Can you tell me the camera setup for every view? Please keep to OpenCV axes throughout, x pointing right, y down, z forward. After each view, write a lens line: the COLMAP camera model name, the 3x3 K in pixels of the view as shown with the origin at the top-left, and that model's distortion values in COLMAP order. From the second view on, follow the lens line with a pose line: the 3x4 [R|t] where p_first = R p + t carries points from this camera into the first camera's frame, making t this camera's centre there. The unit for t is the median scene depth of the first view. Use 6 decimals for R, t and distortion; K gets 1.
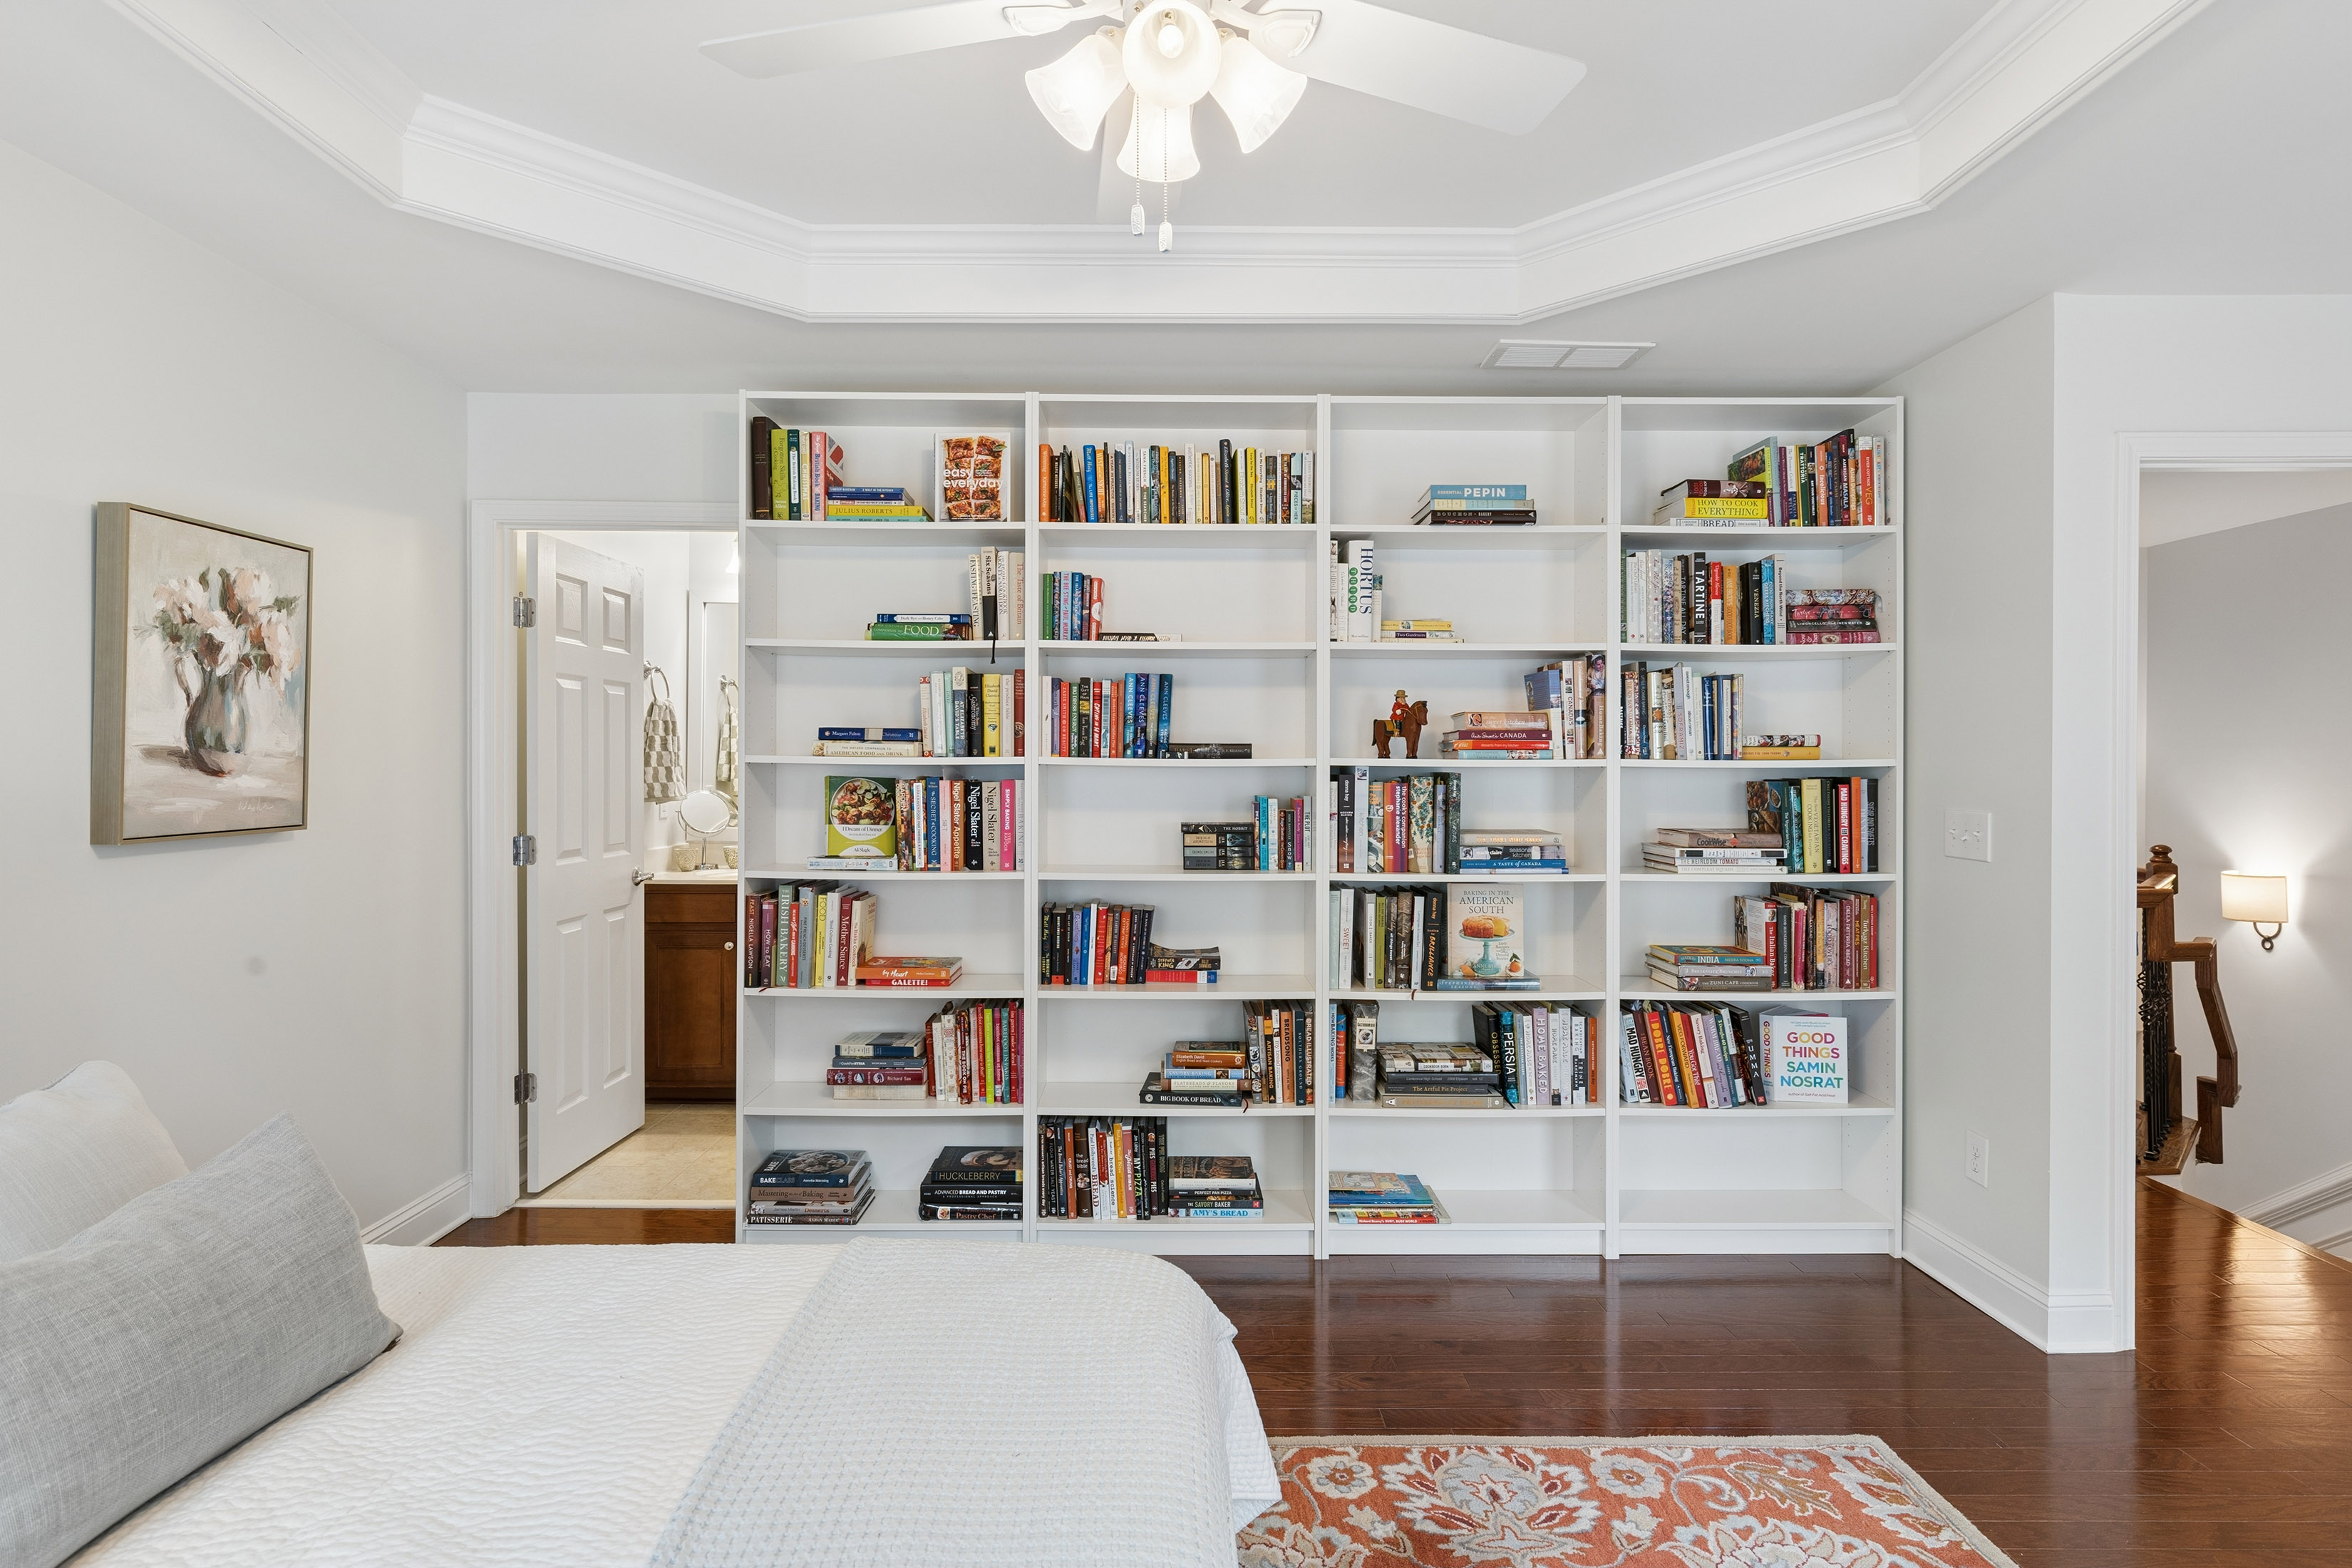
lens RADIAL K [[1205.1, 0, 1177.5], [0, 1205.1, 768.1], [0, 0, 1]] dist [0.004560, -0.000358]
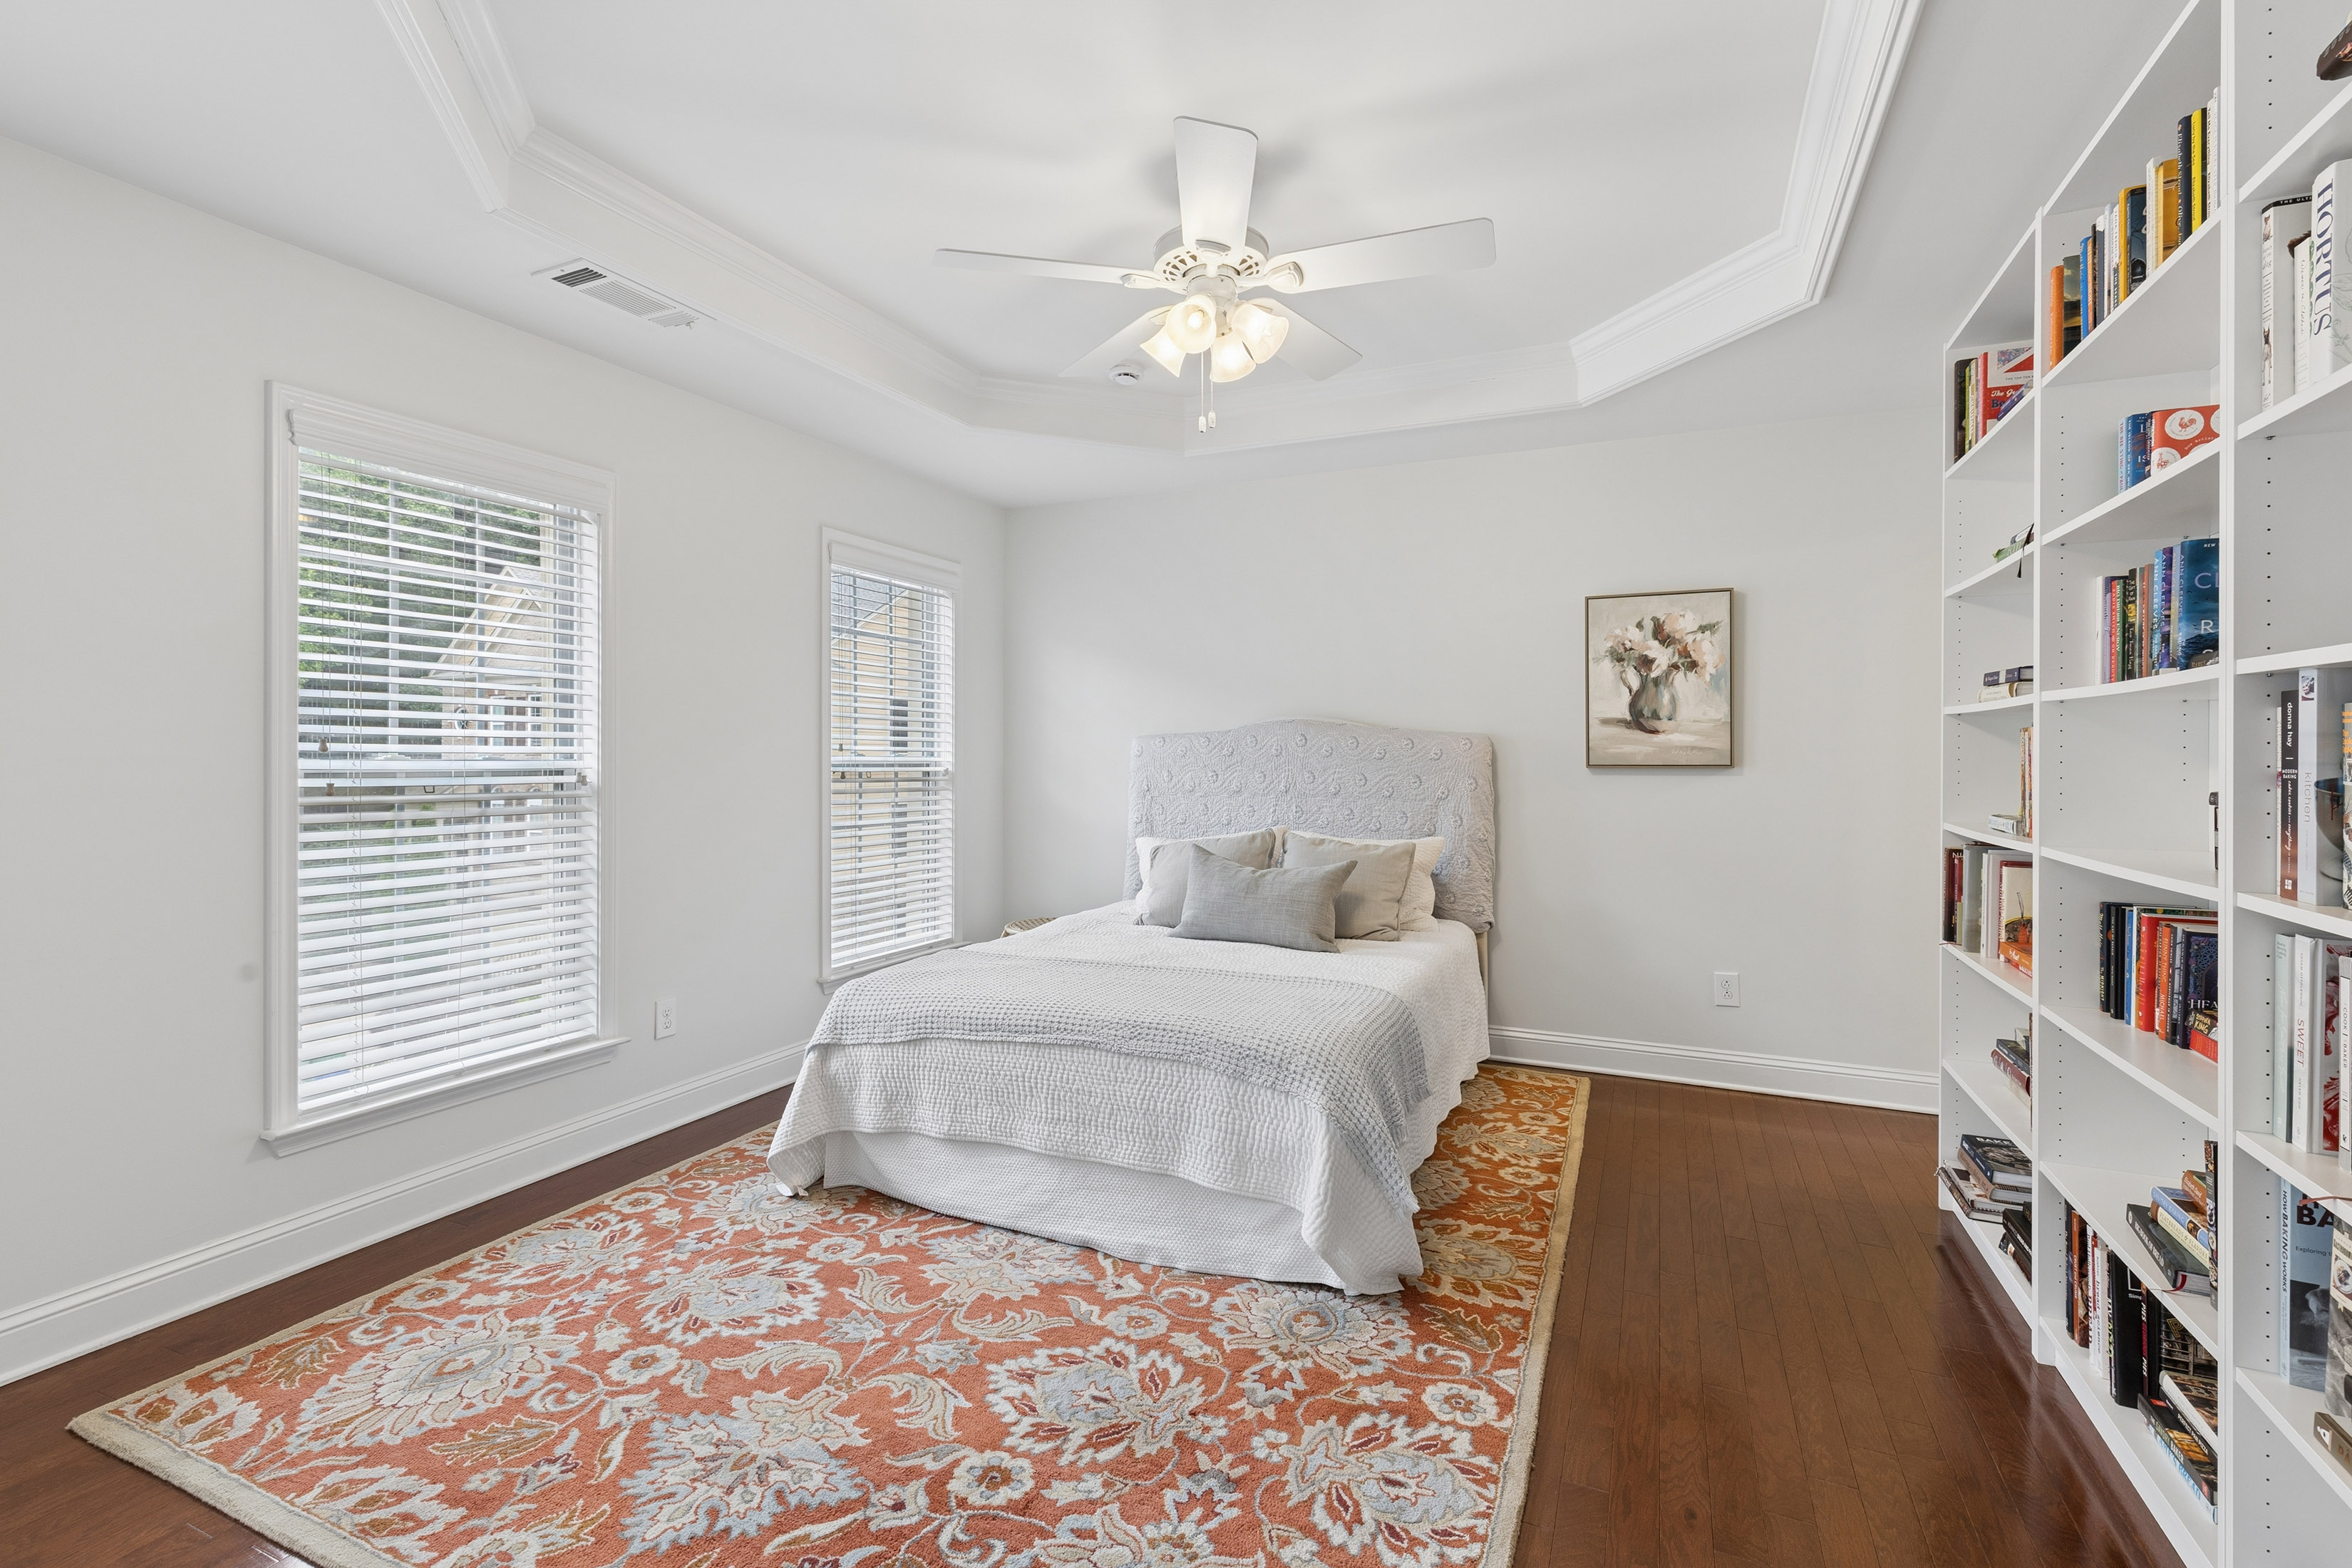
lens RADIAL K [[1059.7, 0, 1182.8], [0, 1059.7, 771.4], [0, 0, 1]] dist [0.011032, -0.004083]
pose [[-0.415246, 0.008199, -0.909672, 0.687657], [-0.007366, 0.999896, 0.012375, 0.036008], [0.909679, 0.011839, -0.415143, 0.769354]]
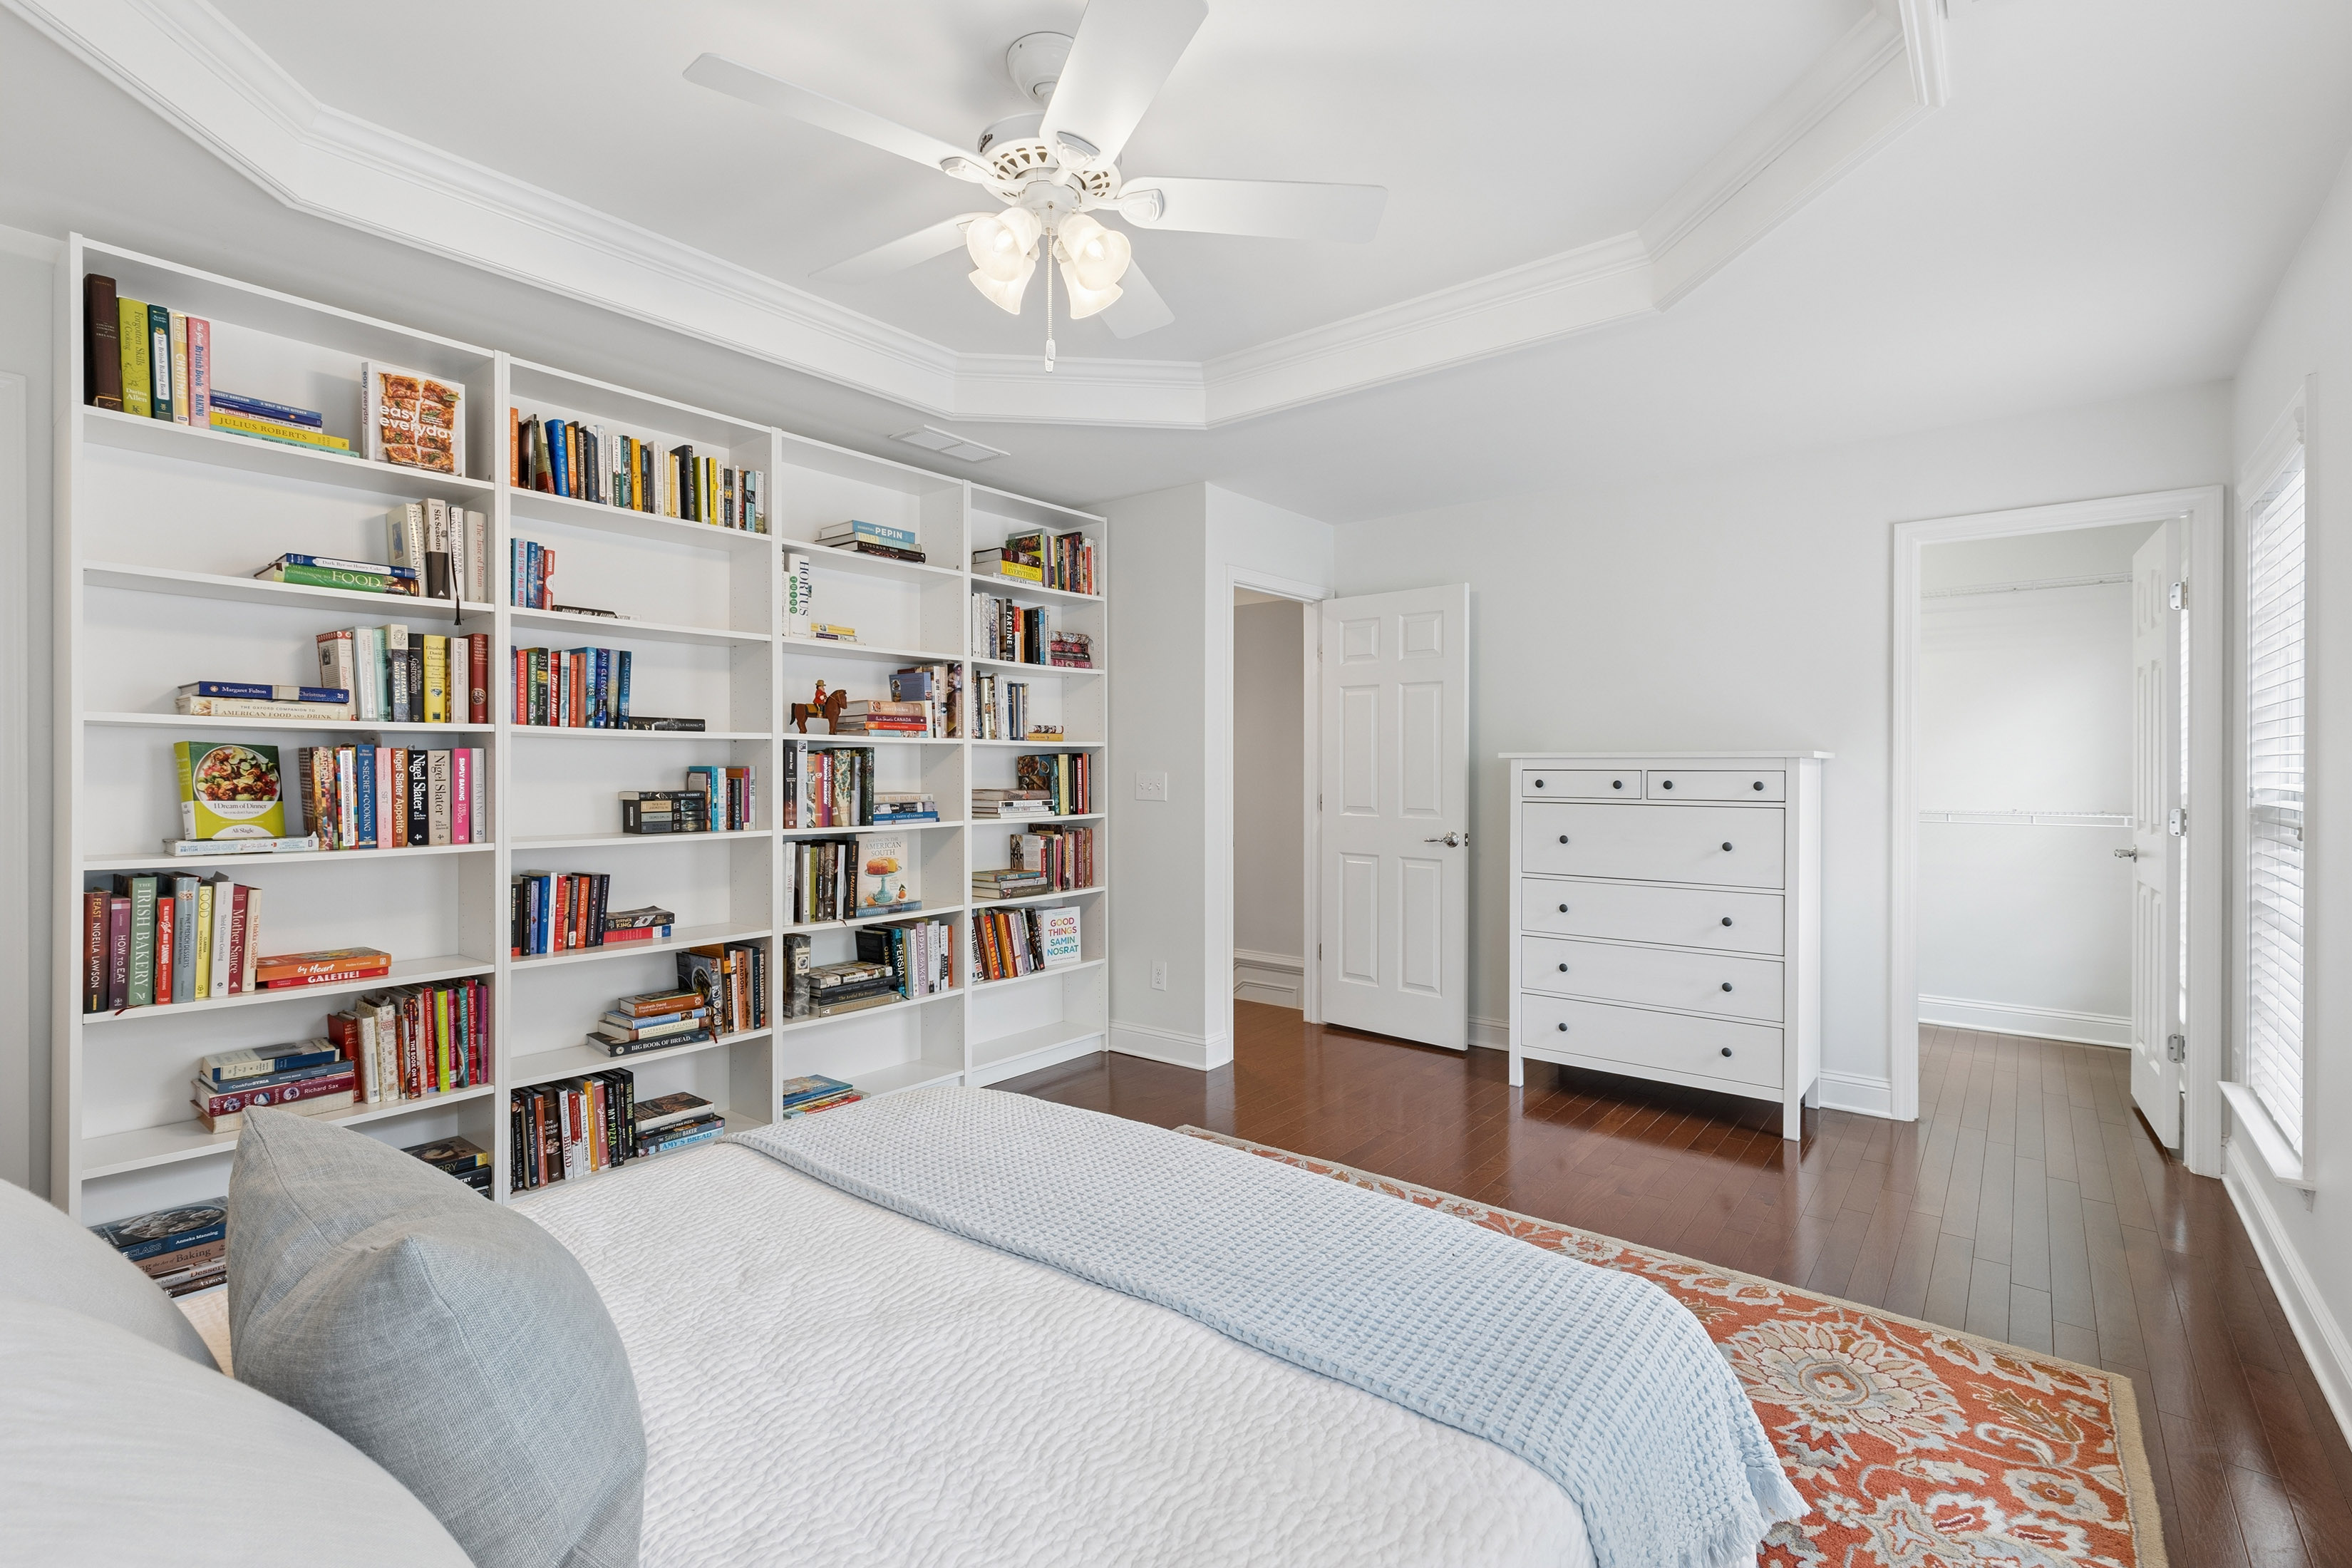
lens RADIAL K [[1059.7, 0, 1182.3], [0, 1059.7, 768.8], [0, 0, 1]] dist [0.011032, -0.004083]
pose [[0.629542, -0.003083, 0.776960, -0.437453], [0.004499, 0.999990, 0.000323, 0.028385], [-0.776954, 0.003292, 0.629549, 0.027791]]
